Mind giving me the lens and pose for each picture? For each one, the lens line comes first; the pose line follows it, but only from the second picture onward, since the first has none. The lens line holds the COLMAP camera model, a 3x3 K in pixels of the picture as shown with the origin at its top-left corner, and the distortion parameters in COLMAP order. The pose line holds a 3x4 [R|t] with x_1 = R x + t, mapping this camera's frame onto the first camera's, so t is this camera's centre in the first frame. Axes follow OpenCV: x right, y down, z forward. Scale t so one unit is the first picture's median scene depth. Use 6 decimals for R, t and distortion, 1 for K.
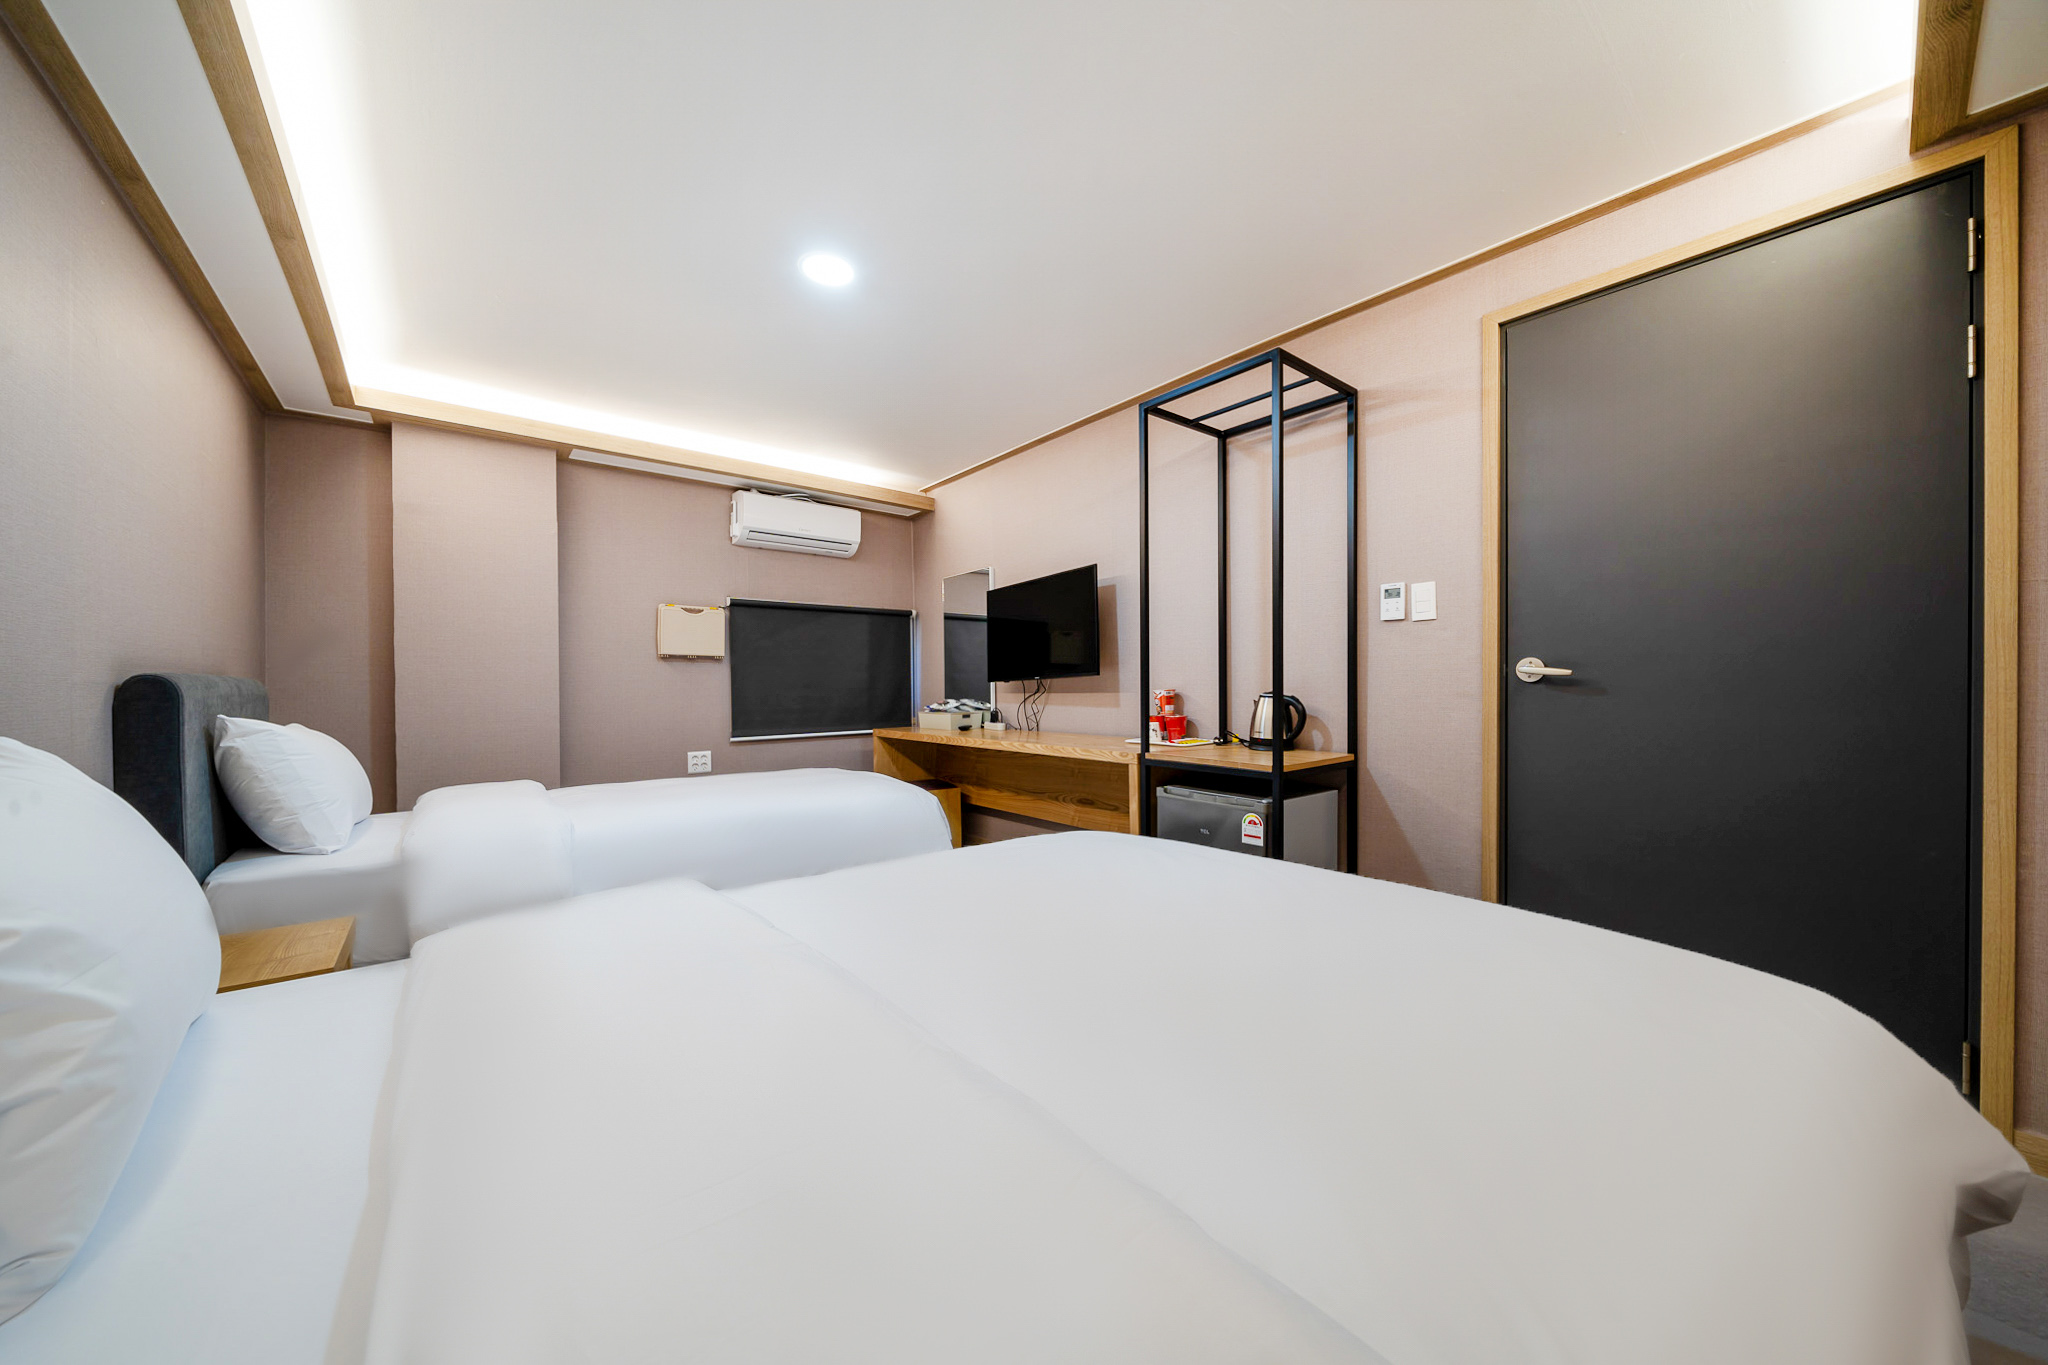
lens RADIAL K [[725.1, 0, 1007.9], [0, 725.1, 686.5], [0, 0, 1]] dist [0.003498, -0.000276]
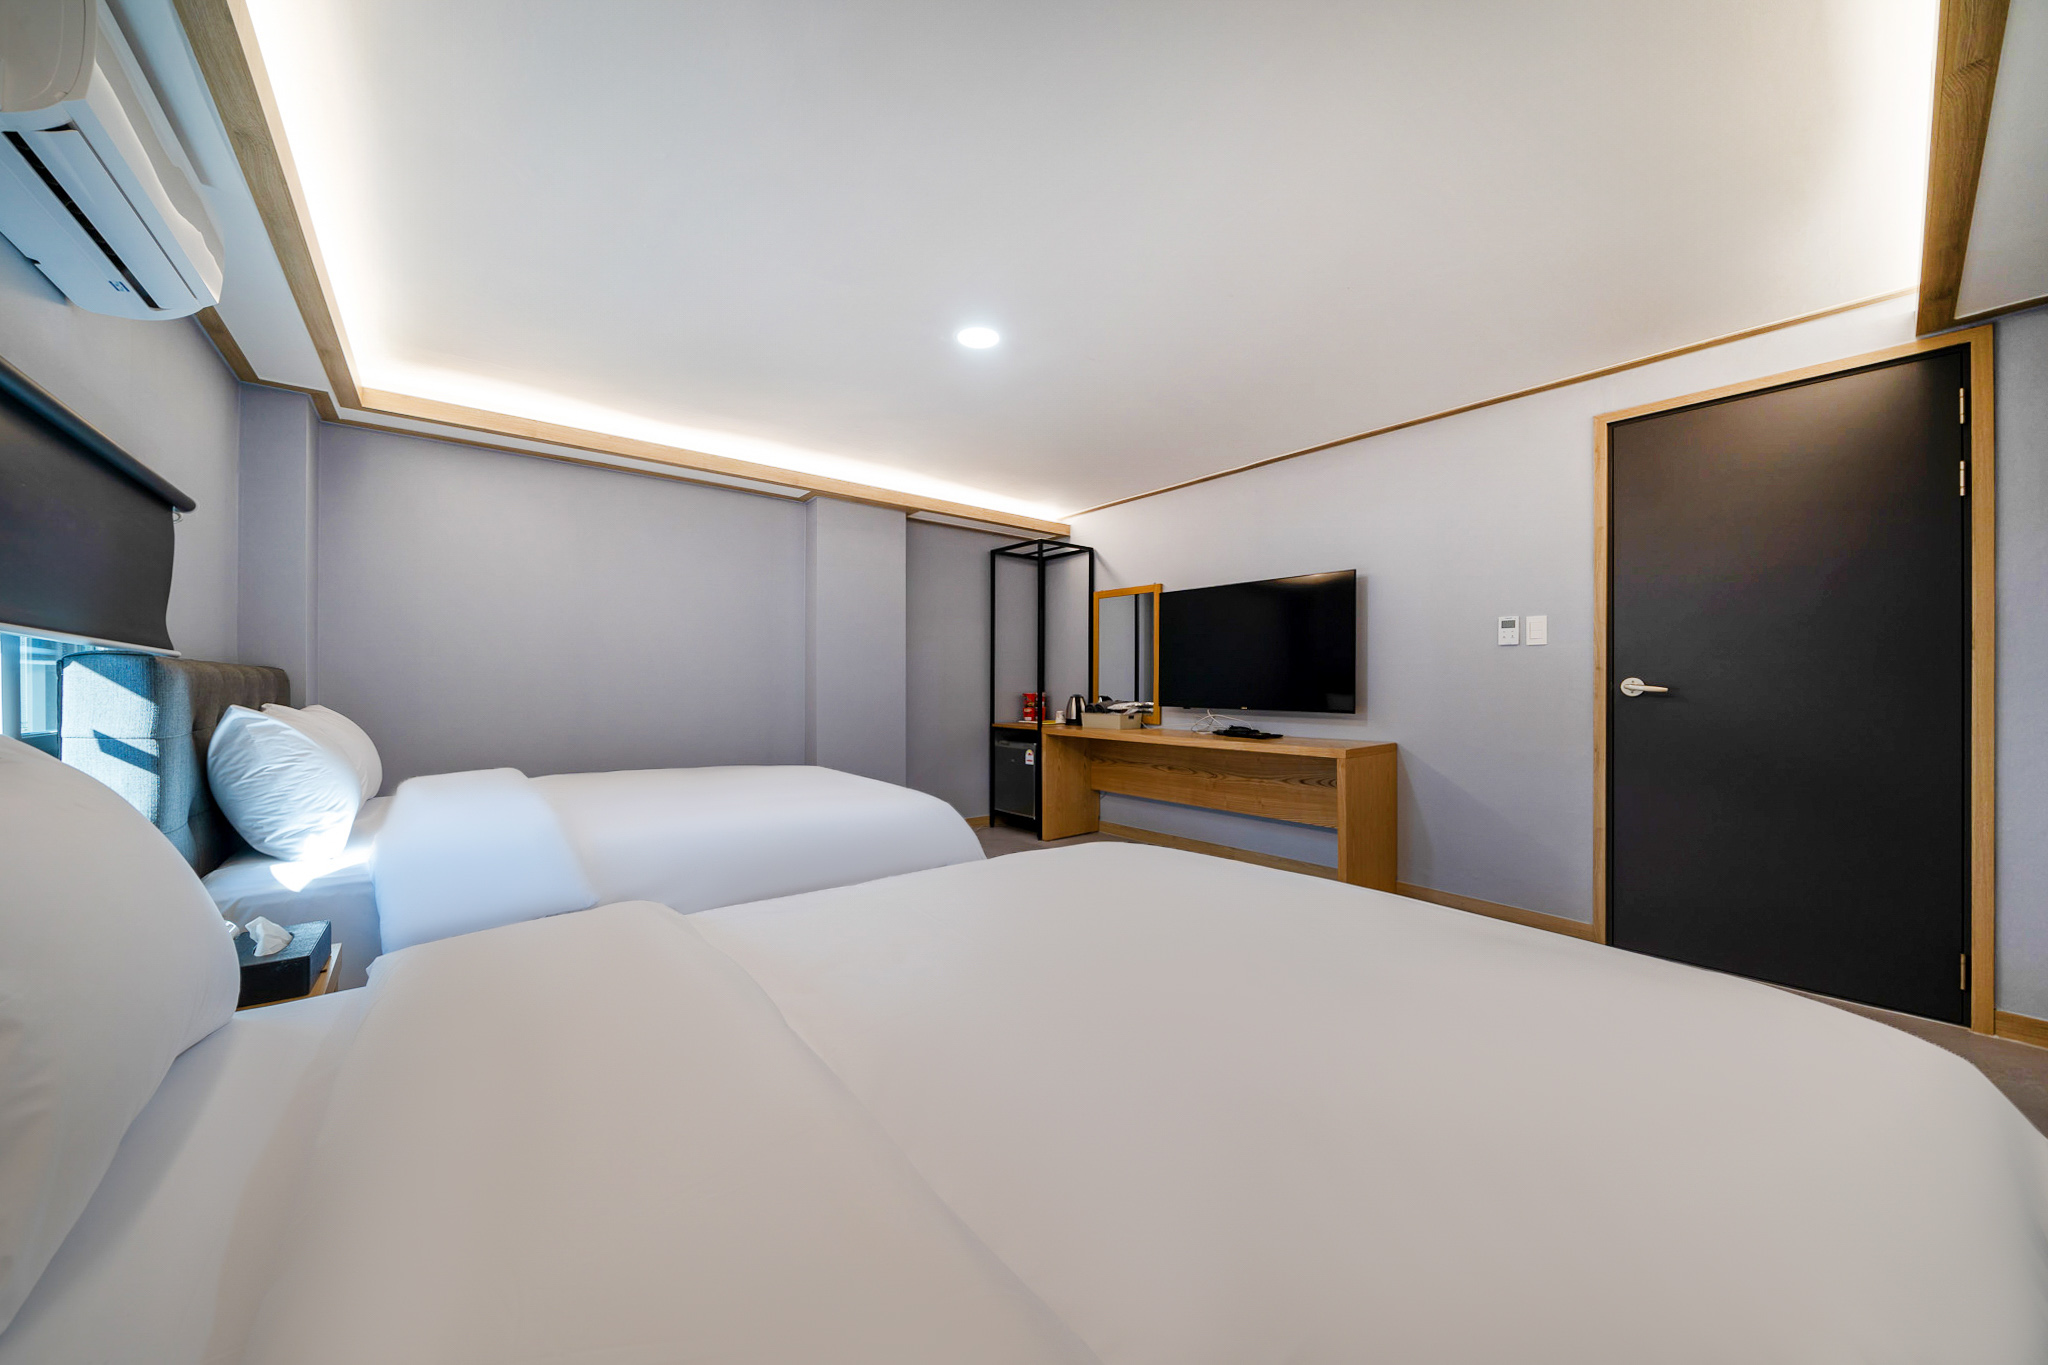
lens RADIAL K [[725.1, 0, 1017.2], [0, 725.1, 671.8], [0, 0, 1]] dist [0.003498, -0.000276]
pose [[0.999879, 0.014239, 0.006226, -0.393337], [-0.014065, 0.999531, -0.027201, 0.000370], [-0.006611, 0.027110, 0.999611, -0.297411]]
